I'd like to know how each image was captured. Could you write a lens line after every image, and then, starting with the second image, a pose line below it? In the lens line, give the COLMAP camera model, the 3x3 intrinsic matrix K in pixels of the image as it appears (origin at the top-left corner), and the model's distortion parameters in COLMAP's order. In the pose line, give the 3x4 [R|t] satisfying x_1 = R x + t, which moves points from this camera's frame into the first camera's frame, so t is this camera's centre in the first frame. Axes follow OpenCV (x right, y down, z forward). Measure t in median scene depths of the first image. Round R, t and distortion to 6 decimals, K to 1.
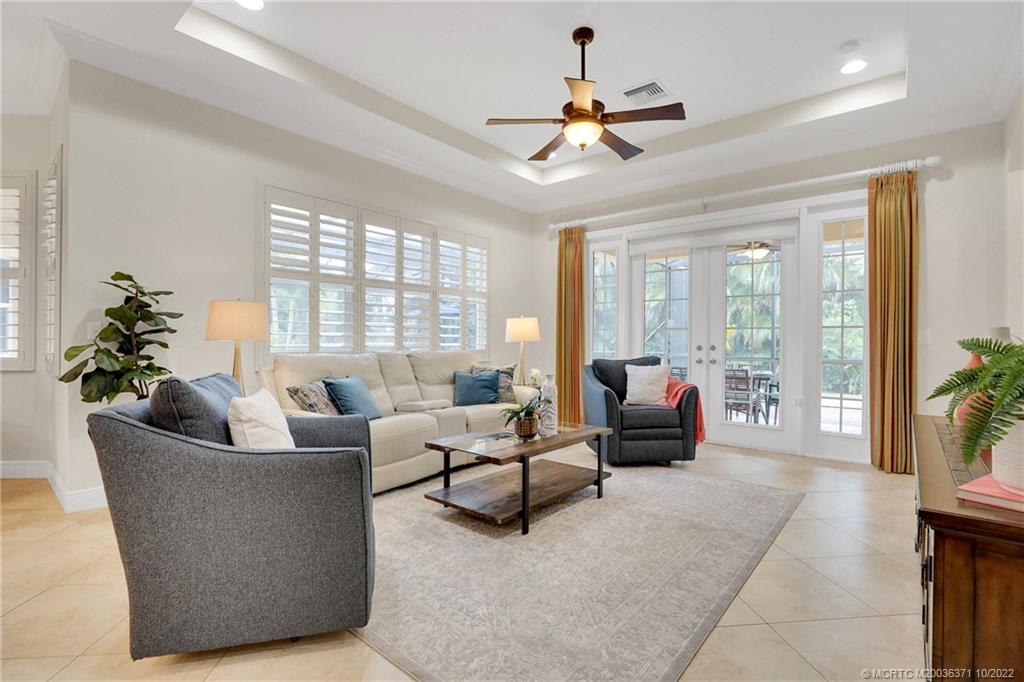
lens RADIAL K [[478.5, 0, 512.0], [0, 478.5, 341.0], [0, 0, 1]] dist [-0.019541, 0.000995]
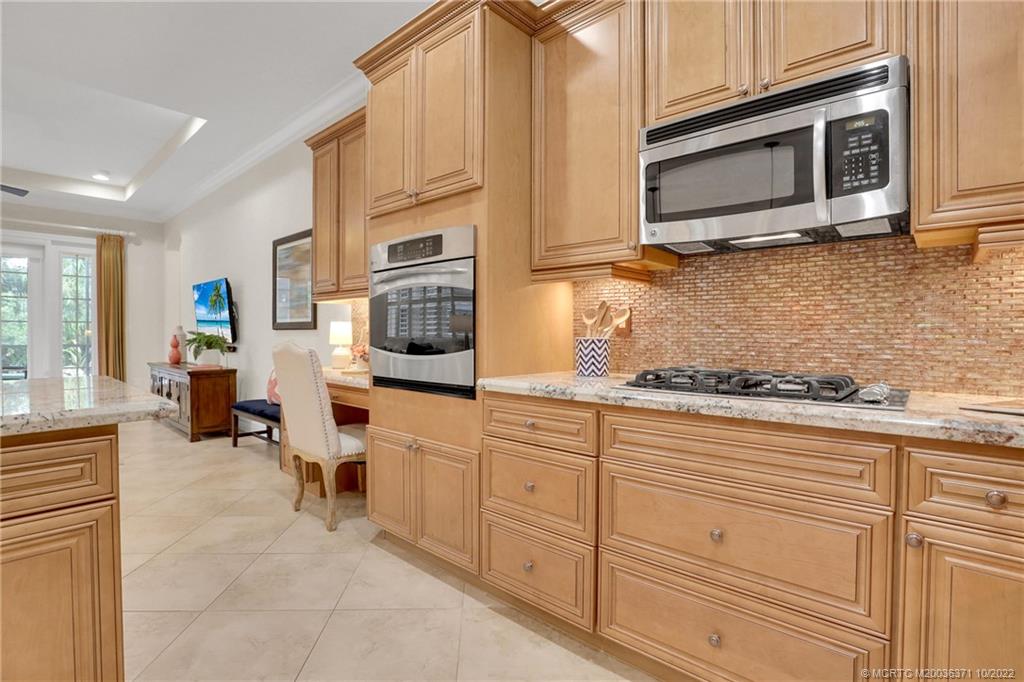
lens RADIAL K [[478.5, 0, 512.0], [0, 478.5, 341.0], [0, 0, 1]] dist [-0.019541, 0.000995]
pose [[0.043134, -0.023001, 0.998804, -0.858157], [-0.002664, 0.999729, 0.023137, -0.006931], [-0.999066, -0.003659, 0.043061, -0.545341]]
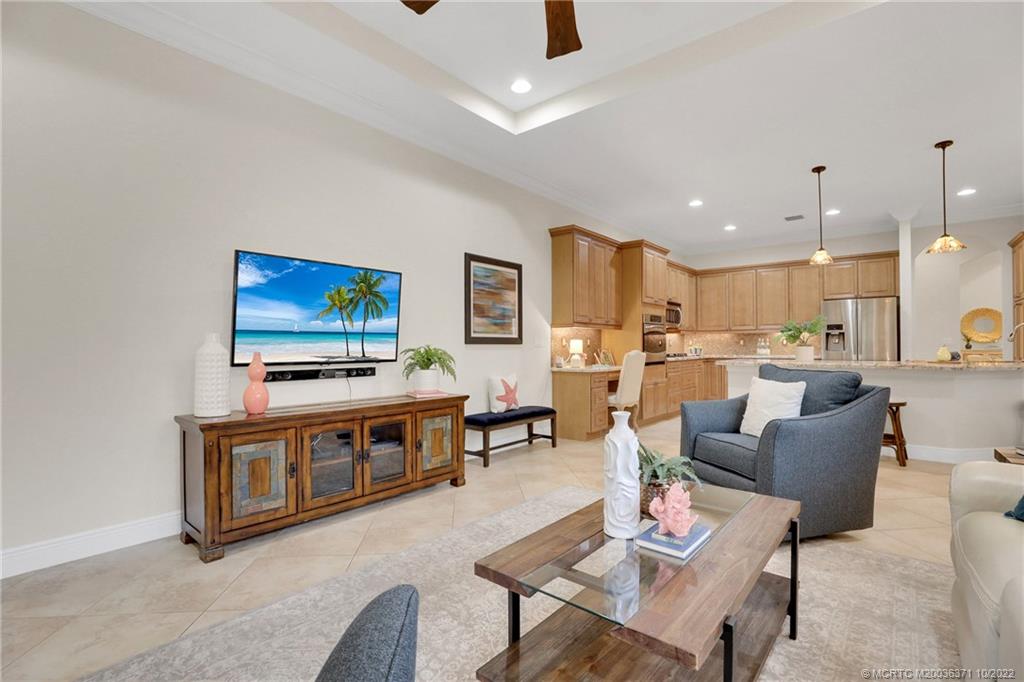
lens RADIAL K [[478.5, 0, 512.0], [0, 478.5, 341.0], [0, 0, 1]] dist [-0.019541, 0.000995]
pose [[-0.999995, -0.003157, -0.000008, 0.142270], [-0.003157, 0.999954, -0.009002, -0.003734], [0.000037, -0.009002, -0.999959, 1.182022]]
